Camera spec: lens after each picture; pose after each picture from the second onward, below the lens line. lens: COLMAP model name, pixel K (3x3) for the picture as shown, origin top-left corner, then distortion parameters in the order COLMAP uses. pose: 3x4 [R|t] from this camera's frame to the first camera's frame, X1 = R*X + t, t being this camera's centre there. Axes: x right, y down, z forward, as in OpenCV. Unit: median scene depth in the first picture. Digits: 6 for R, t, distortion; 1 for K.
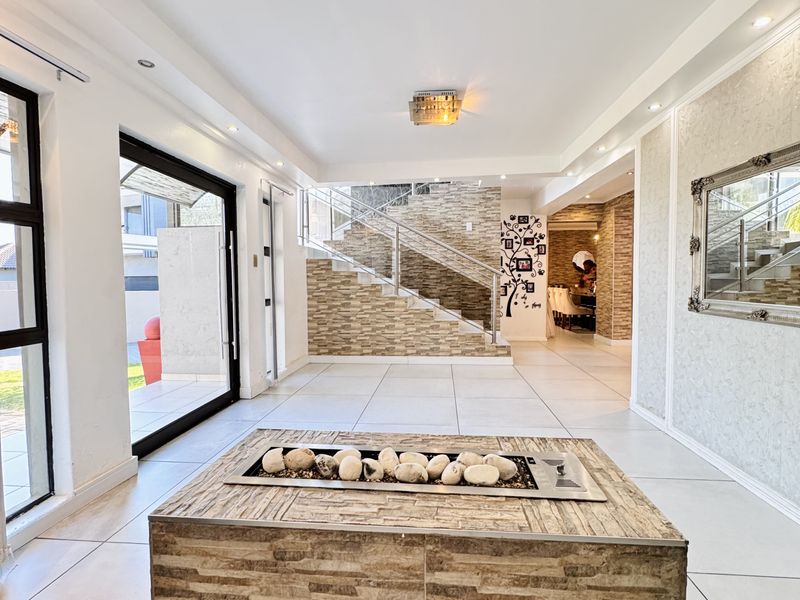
lens RADIAL K [[426.9, 0, 400.5], [0, 426.9, 299.9], [0, 0, 1]] dist [-0.006702, -0.000812]
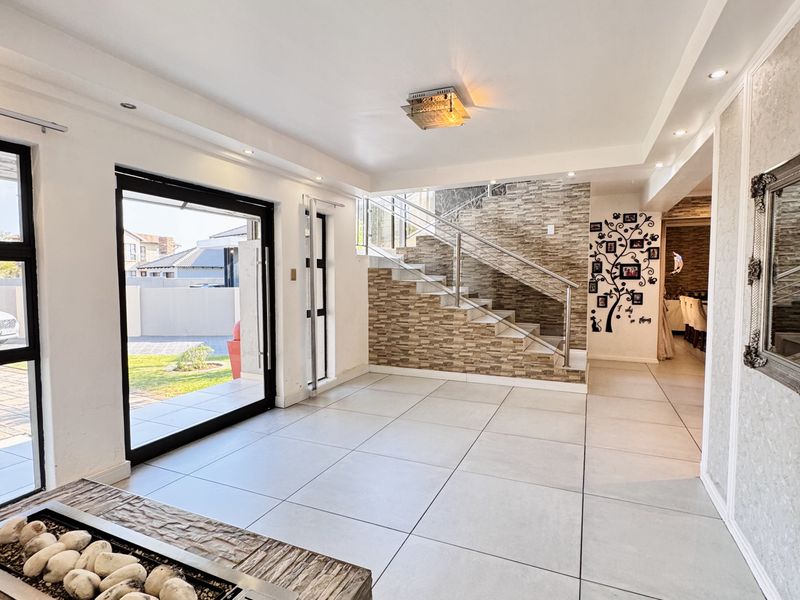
lens RADIAL K [[426.9, 0, 401.1], [0, 426.9, 299.5], [0, 0, 1]] dist [-0.006702, -0.000812]
pose [[0.948012, 0.024683, -0.317276, 0.181667], [-0.021955, 0.999685, 0.012172, -0.038373], [0.317477, -0.004573, 0.948255, 0.080920]]
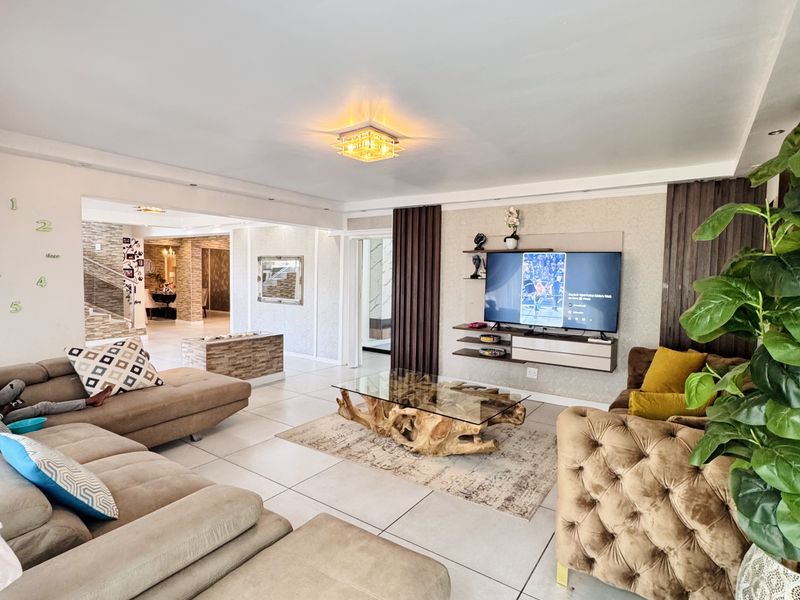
lens RADIAL K [[426.9, 0, 399.8], [0, 426.9, 298.9], [0, 0, 1]] dist [-0.006702, -0.000812]
pose [[0.488777, -0.033540, 0.871764, -0.678471], [0.022153, 0.999416, 0.026030, -0.022334], [-0.872128, 0.006590, 0.489234, -0.619796]]
